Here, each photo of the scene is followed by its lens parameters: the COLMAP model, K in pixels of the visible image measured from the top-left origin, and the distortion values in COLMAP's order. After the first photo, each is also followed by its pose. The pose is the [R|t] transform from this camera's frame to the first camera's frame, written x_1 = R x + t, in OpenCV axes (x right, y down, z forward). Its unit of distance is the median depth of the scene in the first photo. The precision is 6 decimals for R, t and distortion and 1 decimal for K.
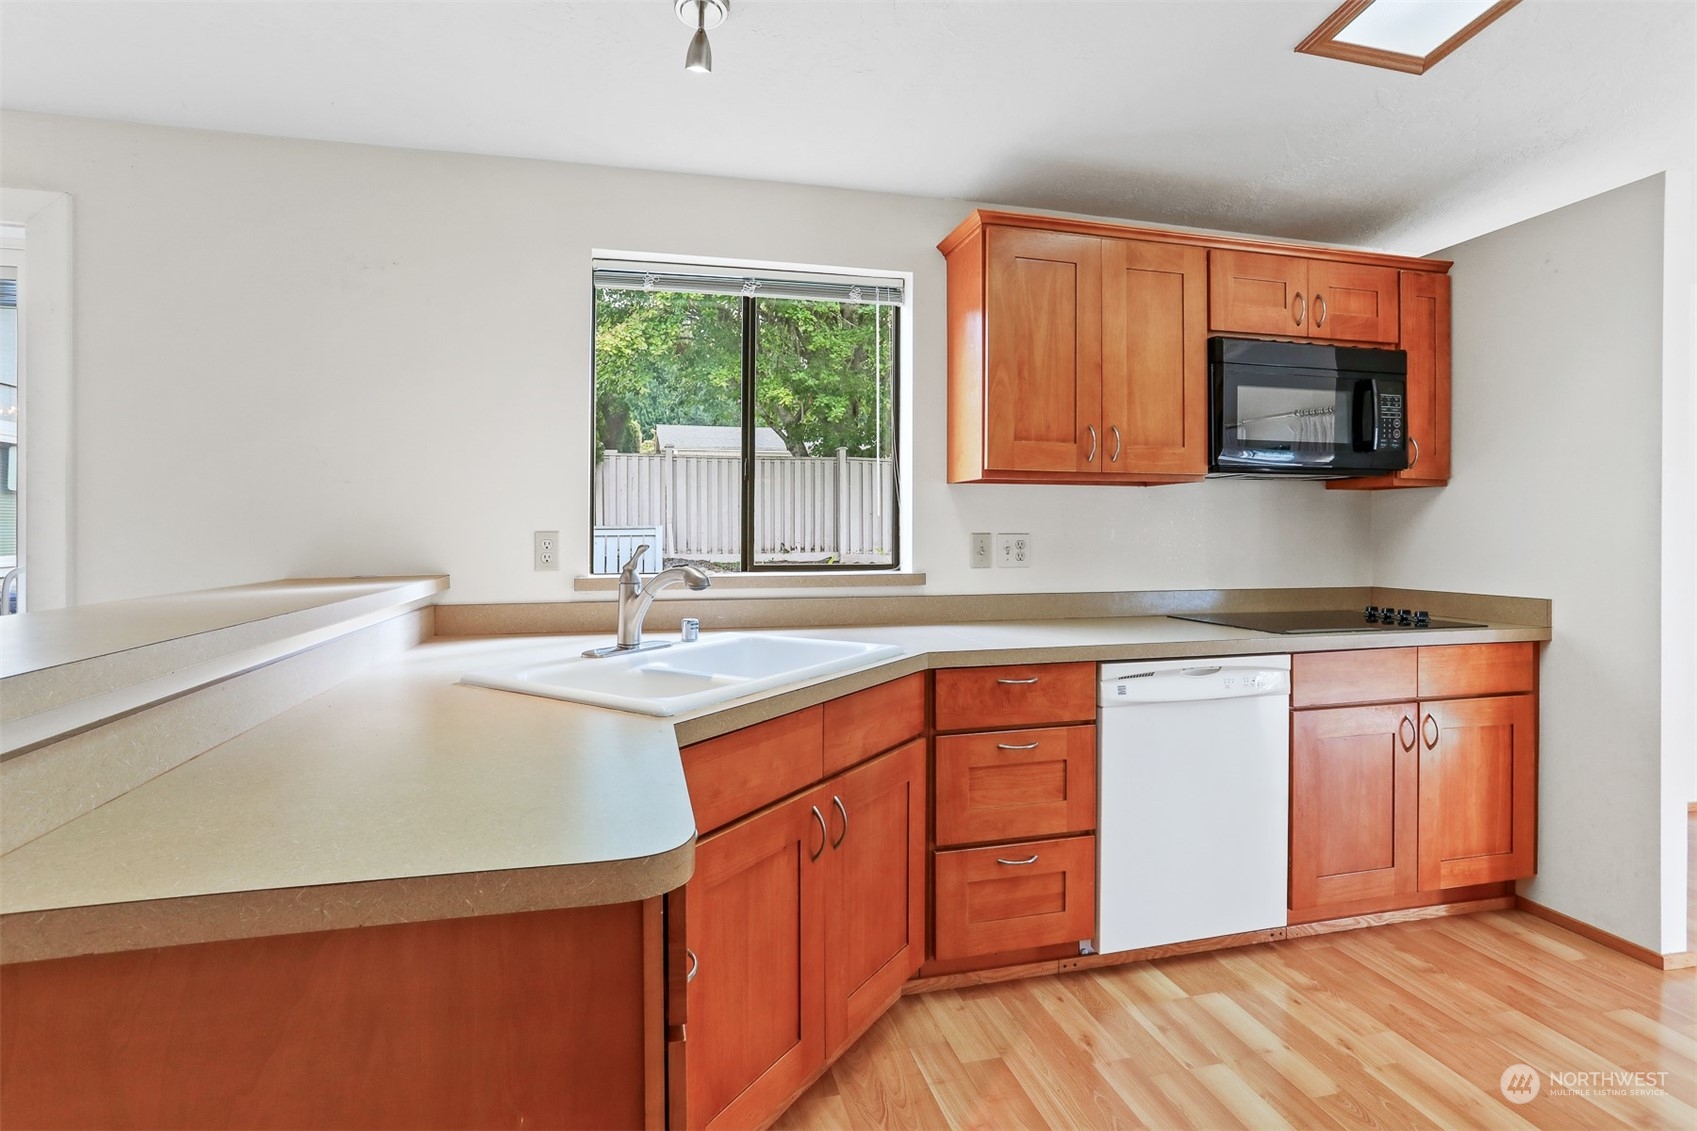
lens RADIAL K [[848.4, 0, 854.3], [0, 848.4, 533.9], [0, 0, 1]] dist [0.003032, 0.002120]
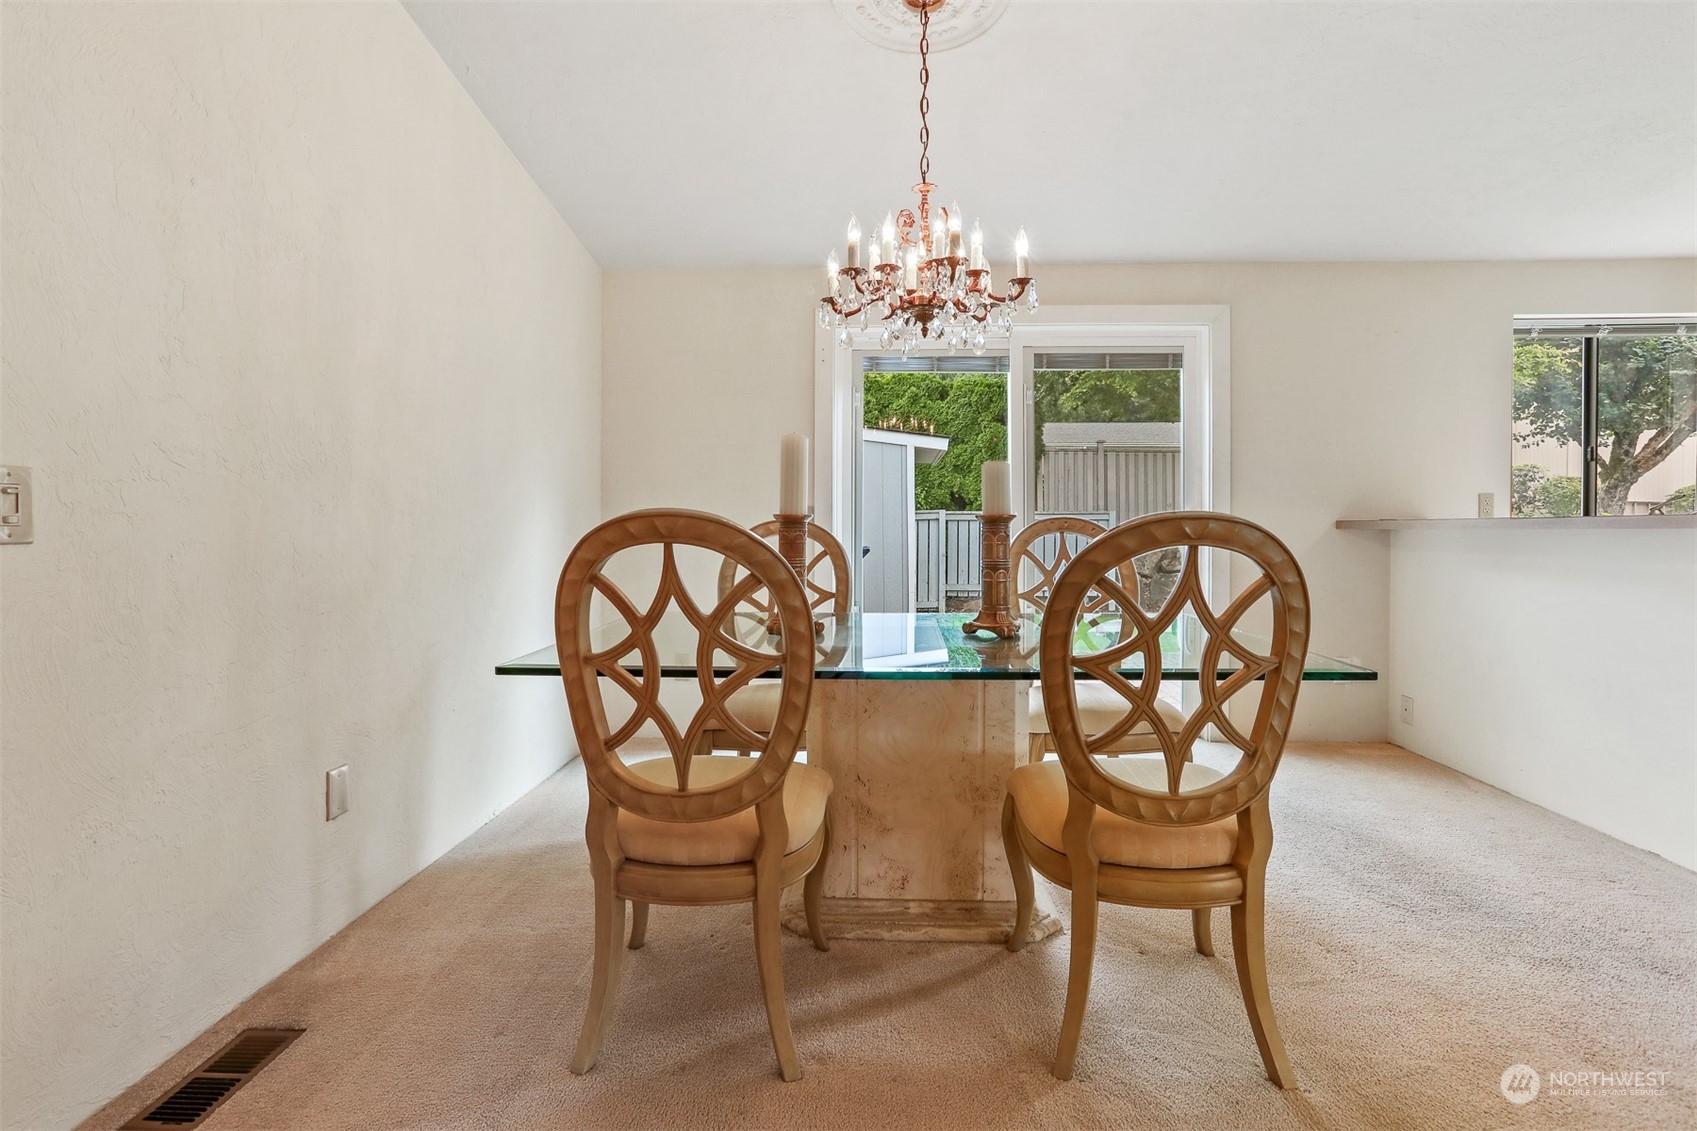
lens RADIAL K [[820.1, 0, 844.7], [0, 820.1, 529.2], [0, 0, 1]] dist [0.002192, 0.000696]
pose [[0.954577, 0.005858, -0.297906, -0.959539], [-0.005336, 0.999982, 0.002564, 0.054550], [0.297916, -0.000858, 0.954592, -0.754387]]
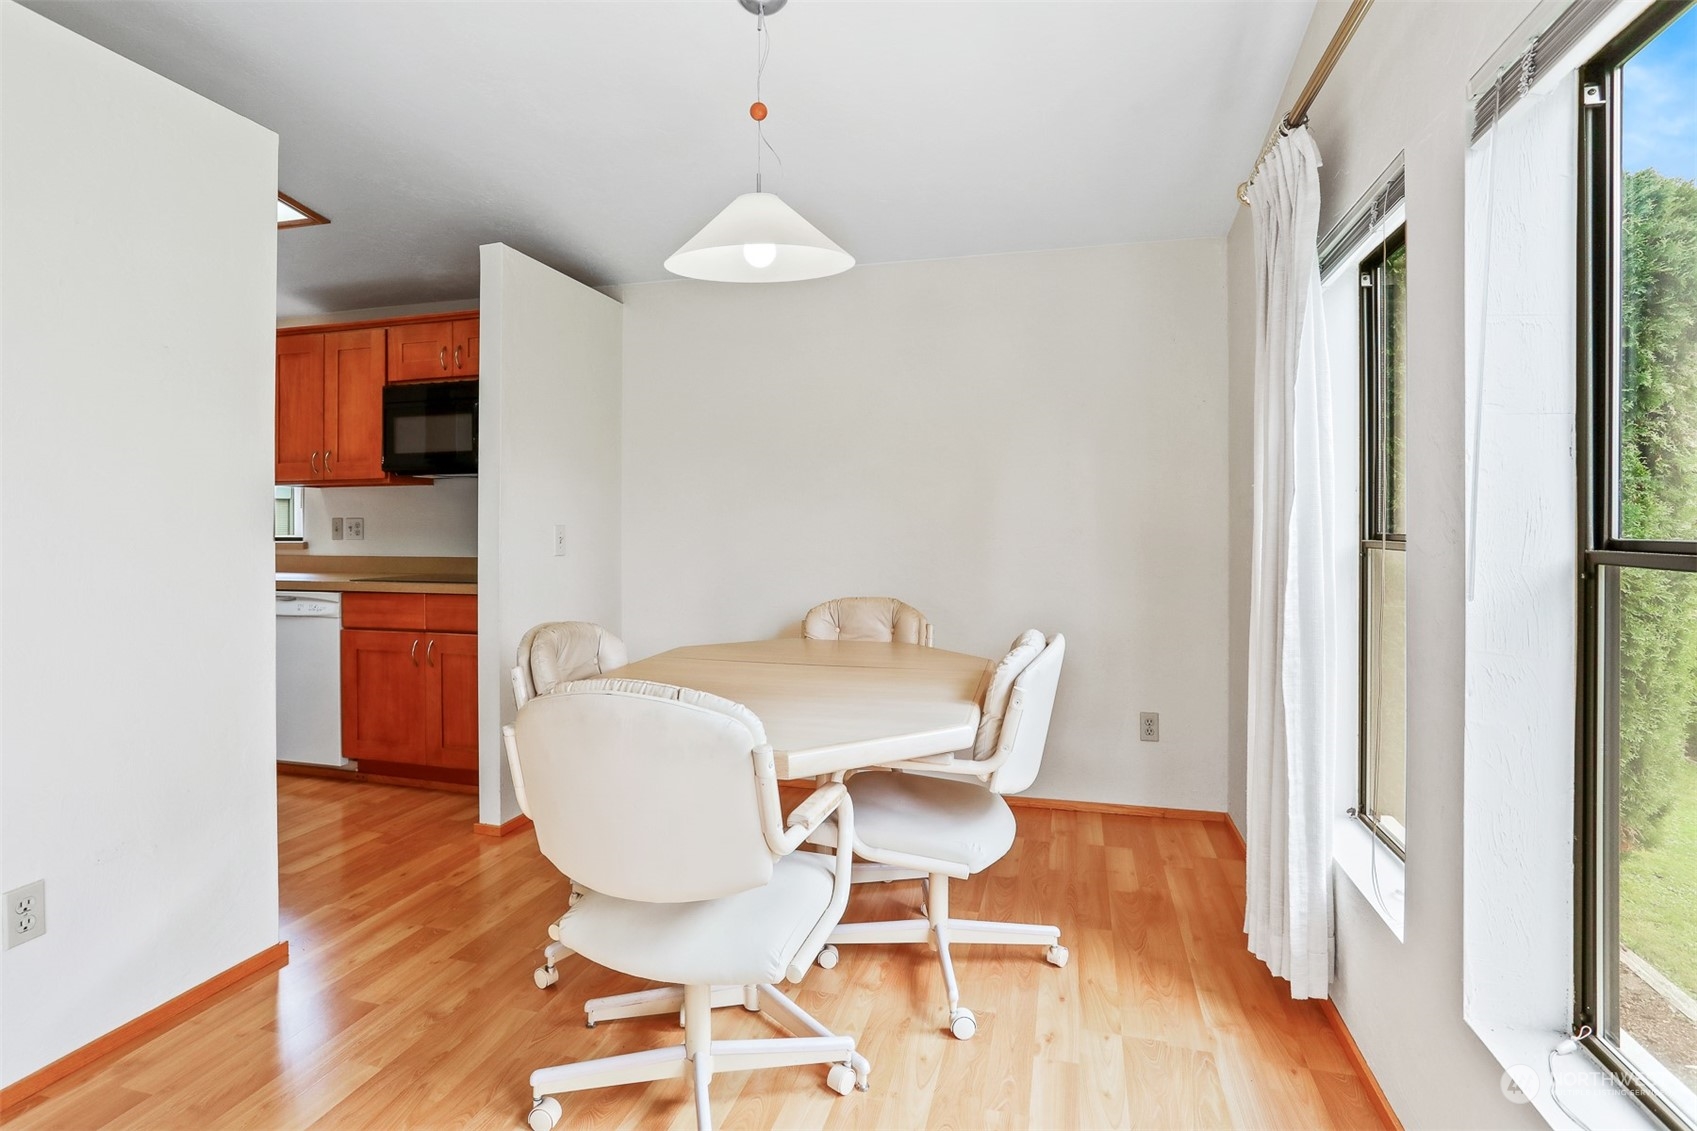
lens RADIAL K [[836.9, 0, 846.9], [0, 836.9, 530.7], [0, 0, 1]] dist [-0.043418, 0.000121]
pose [[0.874826, 0.002898, -0.484429, 1.849902], [-0.001842, 0.999995, 0.002656, 0.018318], [0.484434, -0.001431, 0.874826, 0.112750]]
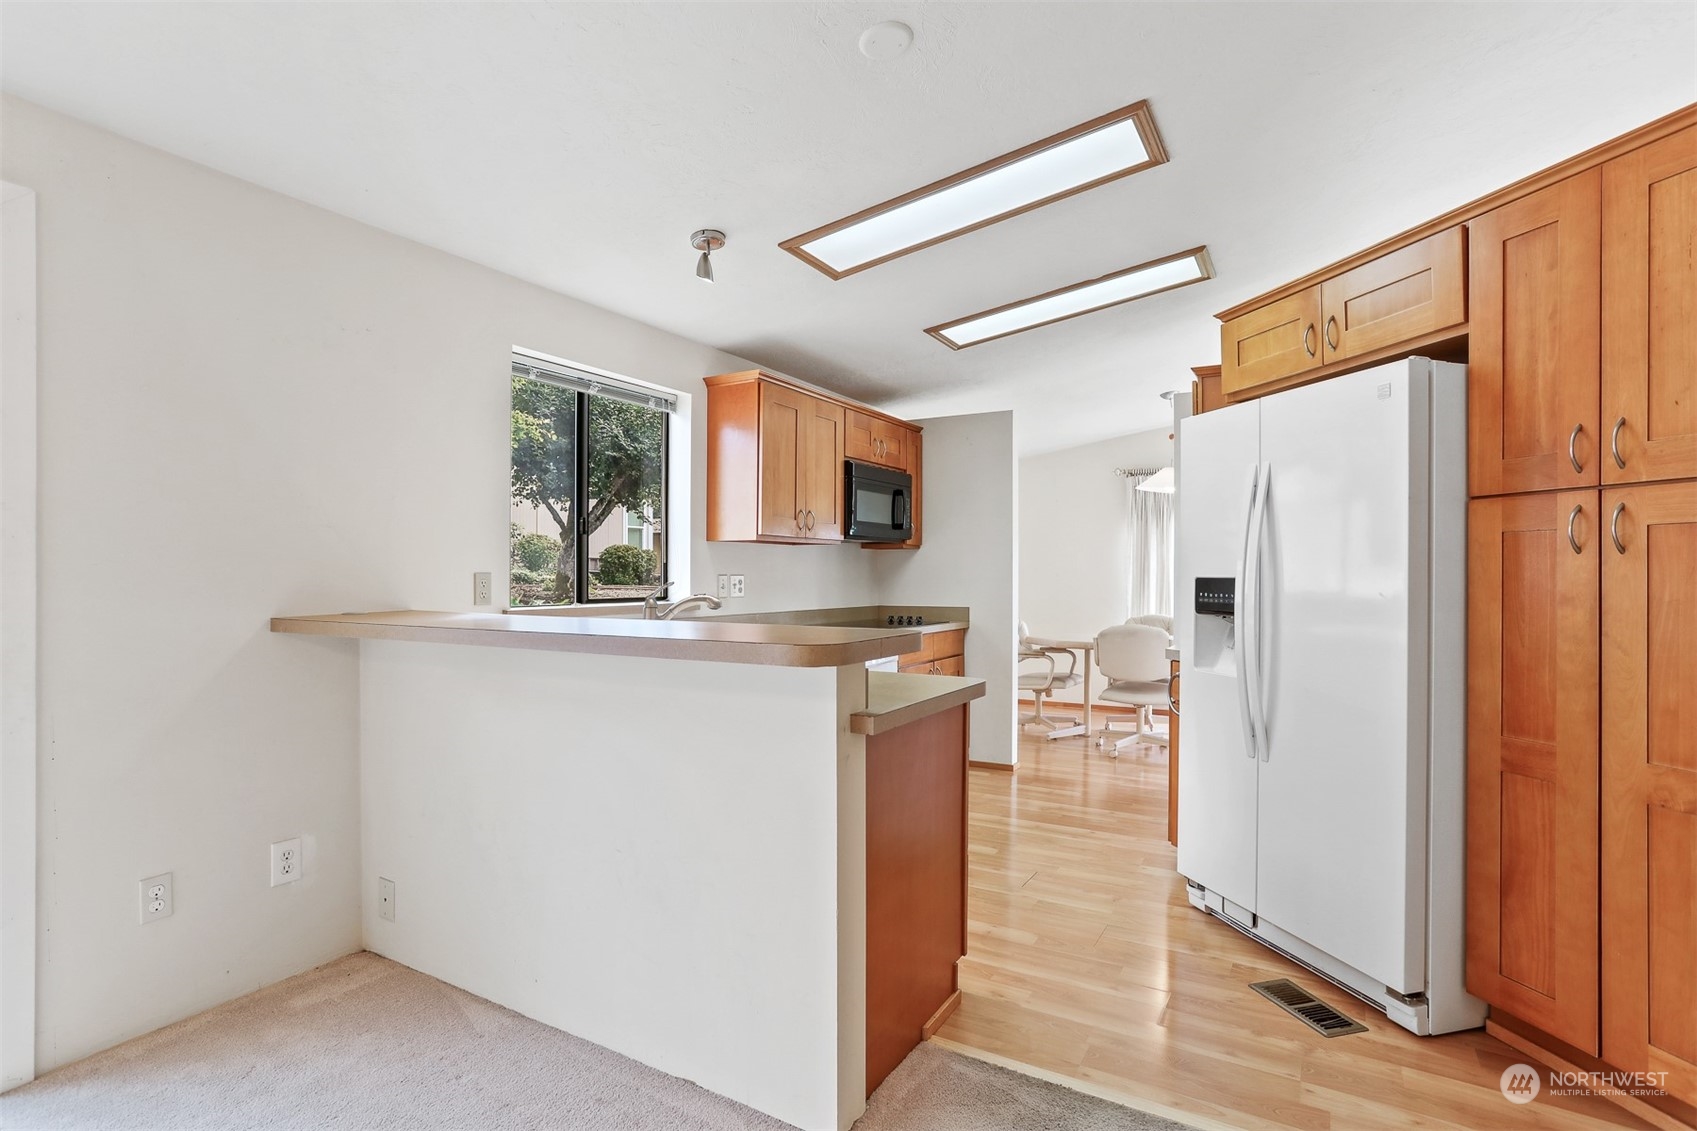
lens RADIAL K [[837.6, 0, 845.9], [0, 837.6, 575.1], [0, 0, 1]] dist [0.000103, 0.000579]
pose [[0.712978, -0.000878, 0.701186, -0.766790], [0.001758, 0.999998, -0.000536, 0.001445], [-0.701184, 0.001614, 0.712978, -0.207718]]
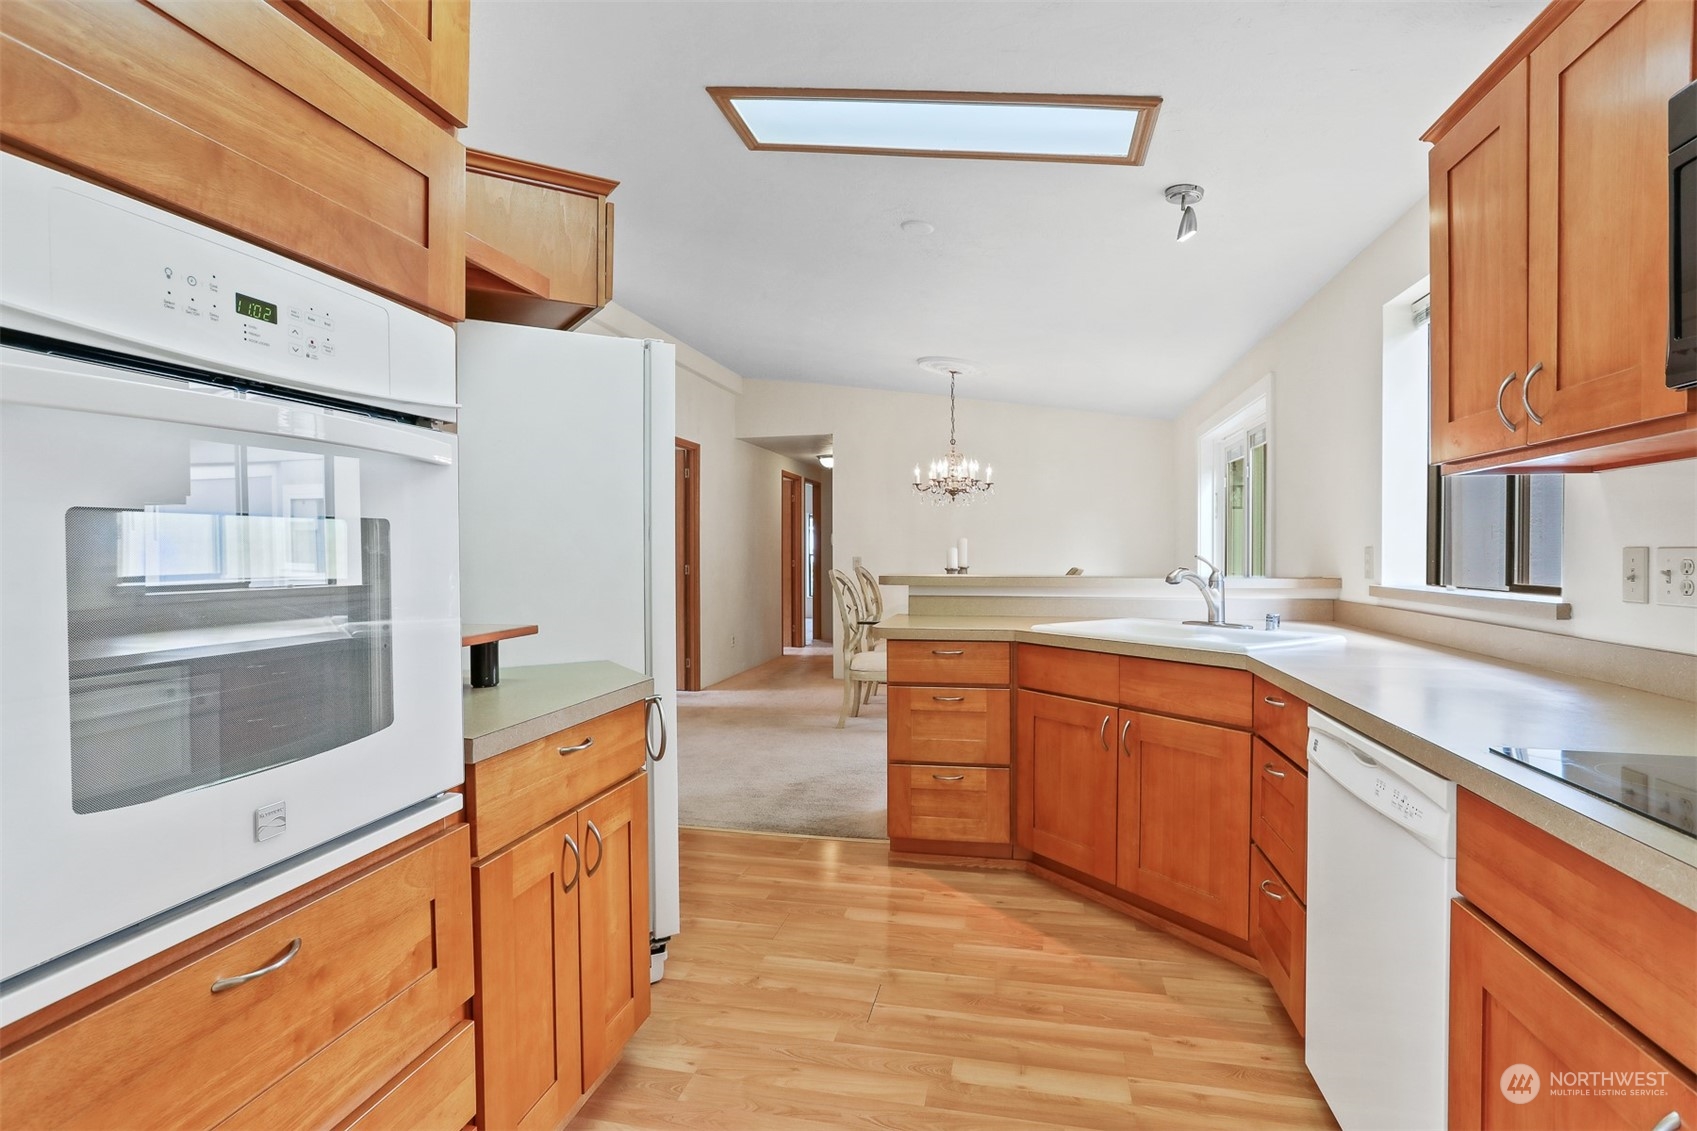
lens RADIAL K [[823.9, 0, 848.5], [0, 823.9, 565.5], [0, 0, 1]] dist [0.001077, 0.000351]
pose [[-0.453602, 0.019078, -0.891000, 0.993315], [-0.001847, 0.999749, 0.022347, 0.000603], [0.891202, 0.011782, -0.453453, 0.809311]]
